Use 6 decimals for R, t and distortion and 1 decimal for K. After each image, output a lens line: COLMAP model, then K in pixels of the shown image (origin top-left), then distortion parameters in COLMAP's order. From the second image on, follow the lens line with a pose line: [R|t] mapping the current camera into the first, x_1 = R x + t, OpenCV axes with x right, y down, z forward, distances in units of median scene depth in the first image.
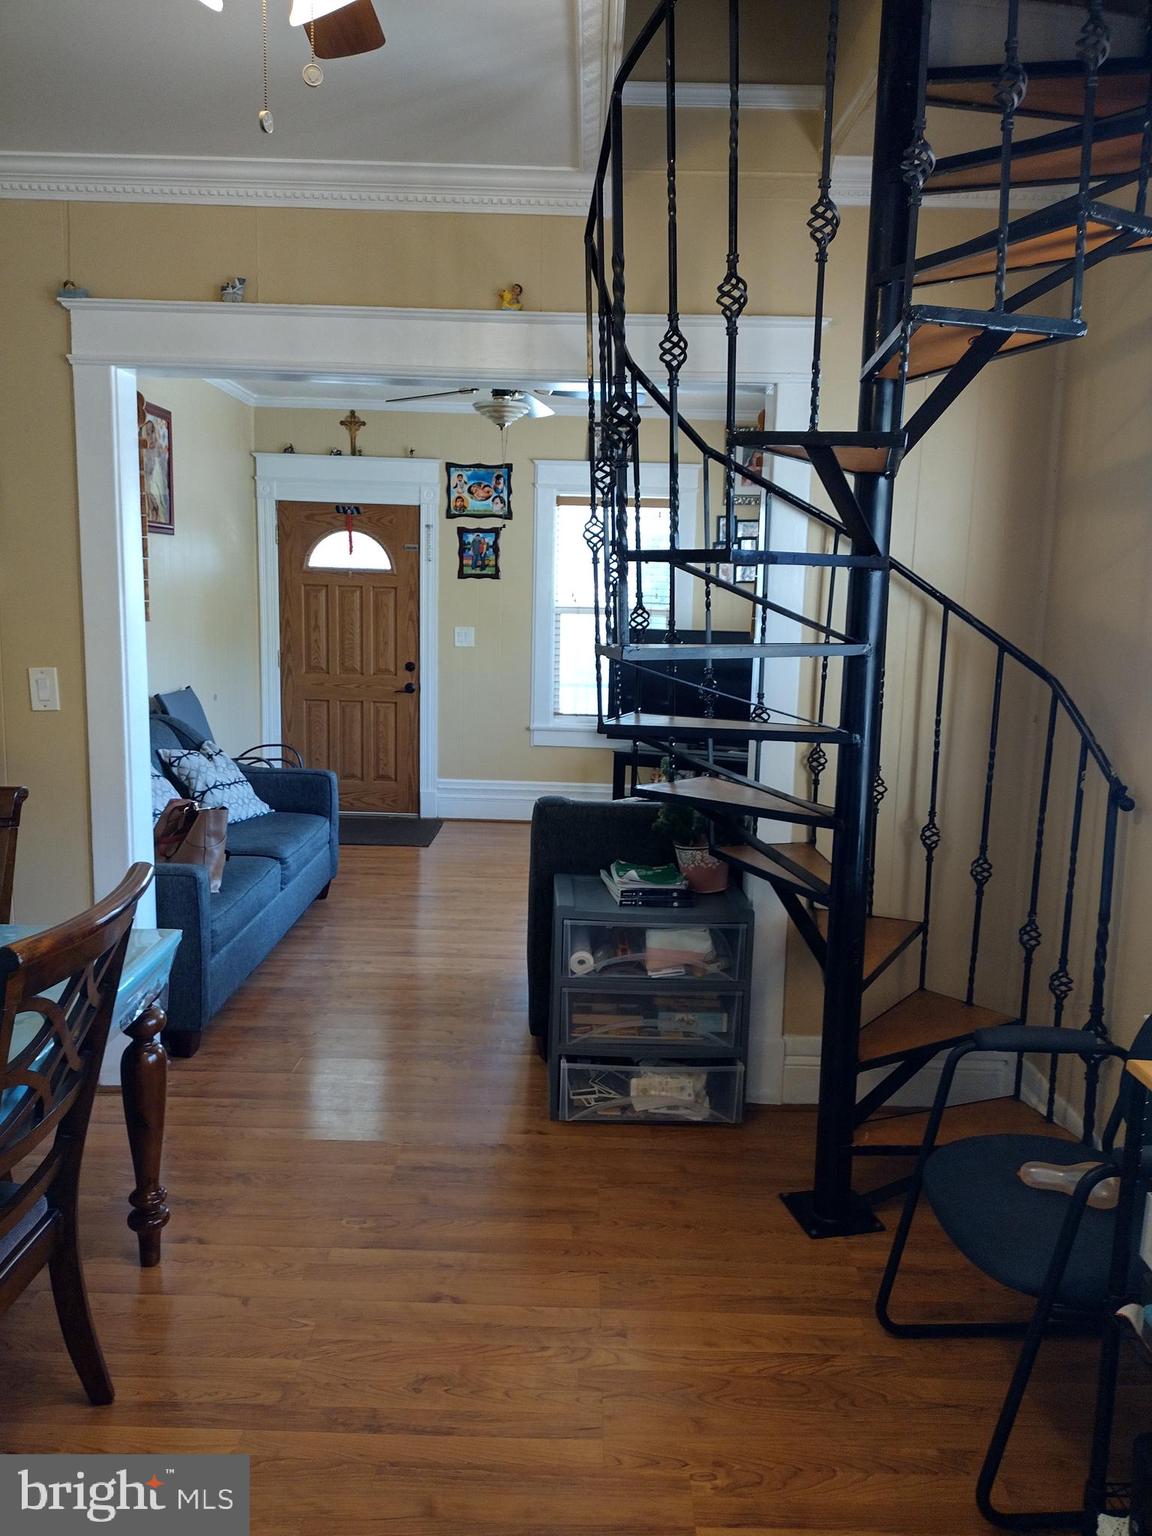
lens RADIAL K [[1173.9, 0, 576.0], [0, 1173.9, 768.0], [0, 0, 1]] dist [0.070790, -0.134928]
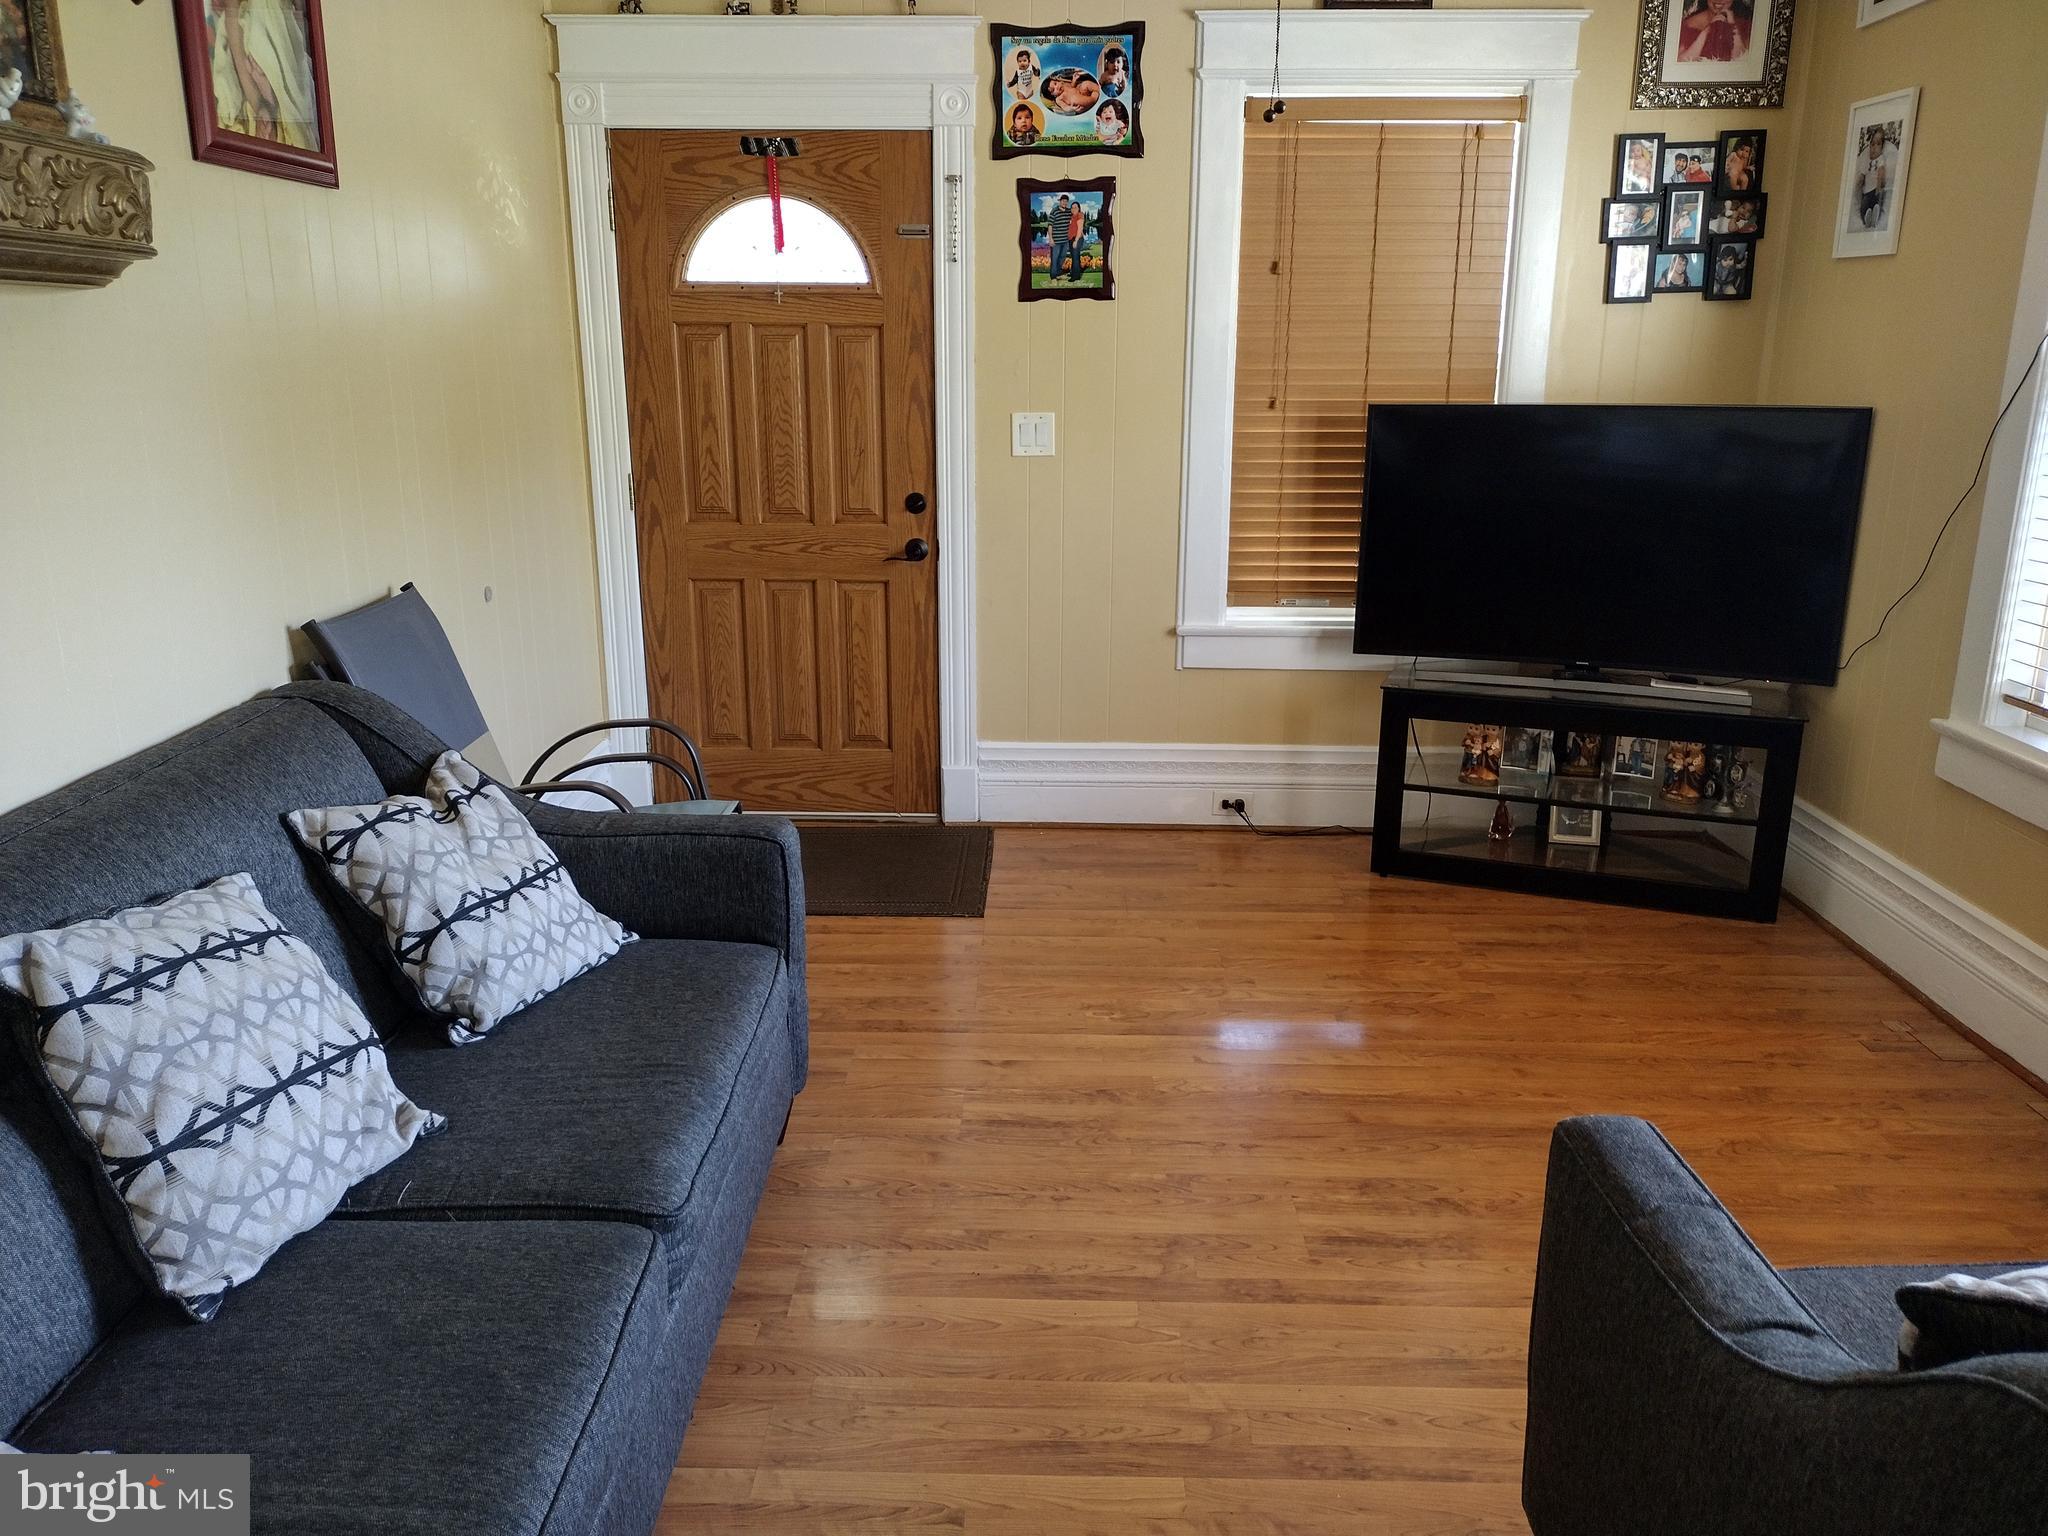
lens RADIAL K [[1565.2, 0, 1012.3], [0, 1565.2, 781.9], [0, 0, 1]] dist [0.070790, -0.134928]
pose [[0.999618, -0.019191, -0.019882, -0.206254], [0.021455, 0.992445, 0.120797, -0.113283], [0.017413, -0.121177, 0.992478, 0.839313]]
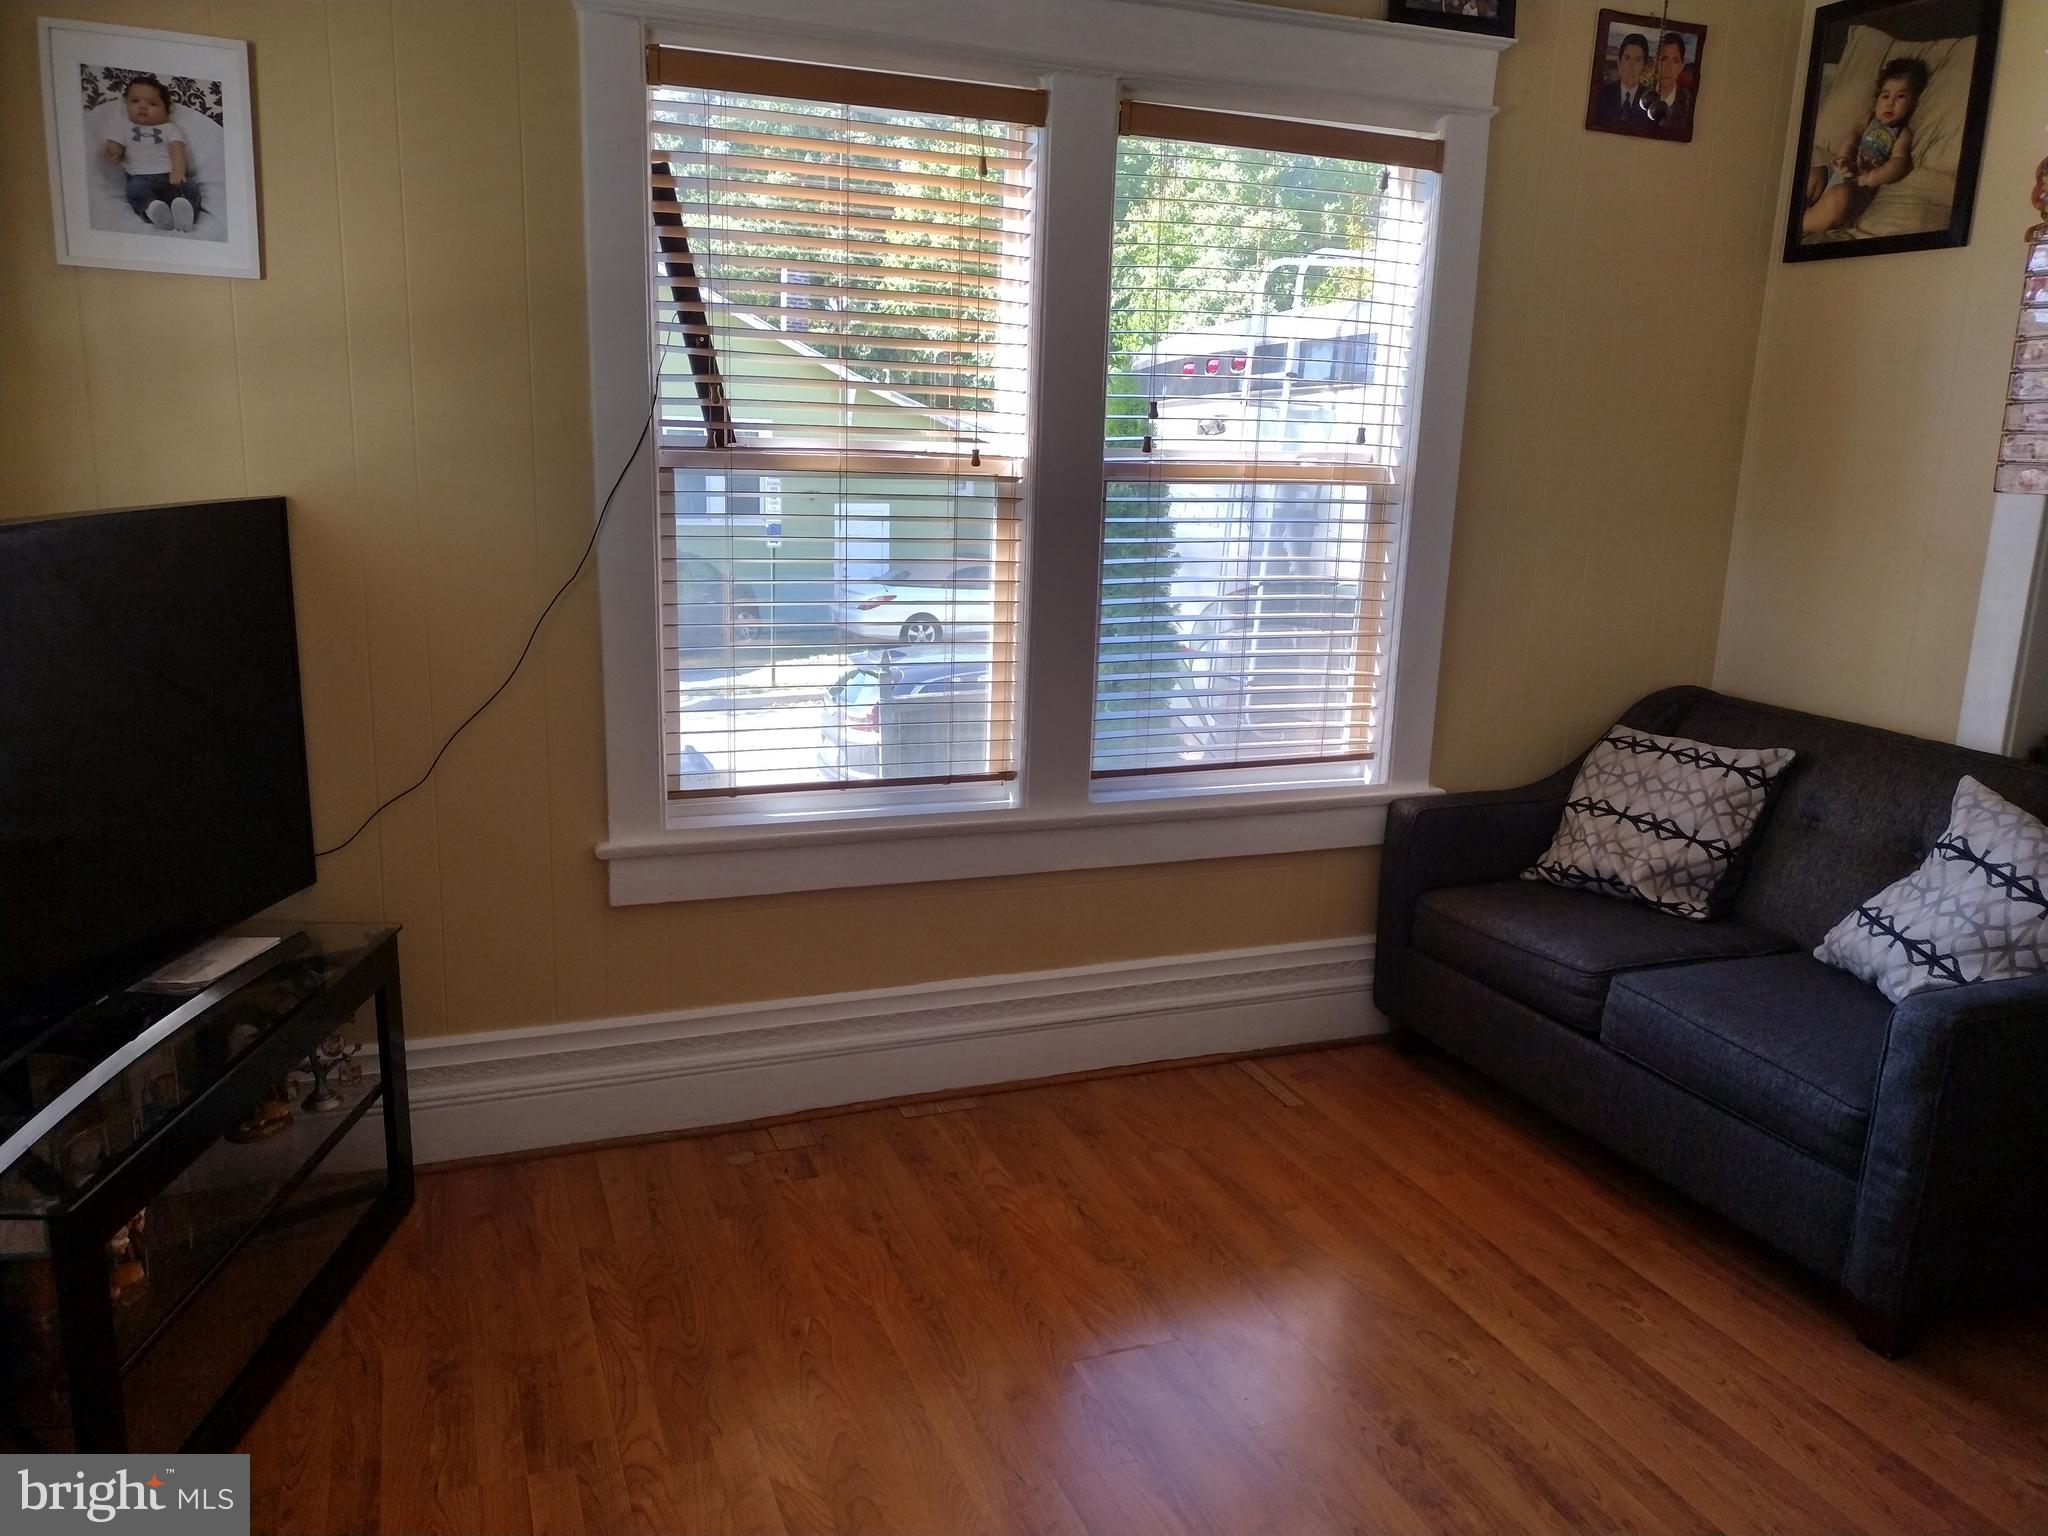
lens RADIAL K [[1565.2, 0, 1012.3], [0, 1565.2, 781.9], [0, 0, 1]] dist [0.070790, -0.134928]
pose [[-0.372906, -0.249987, 0.893559, -0.477450], [0.102309, 0.946073, 0.307375, -0.290963], [-0.922211, 0.206042, -0.327220, 1.896695]]
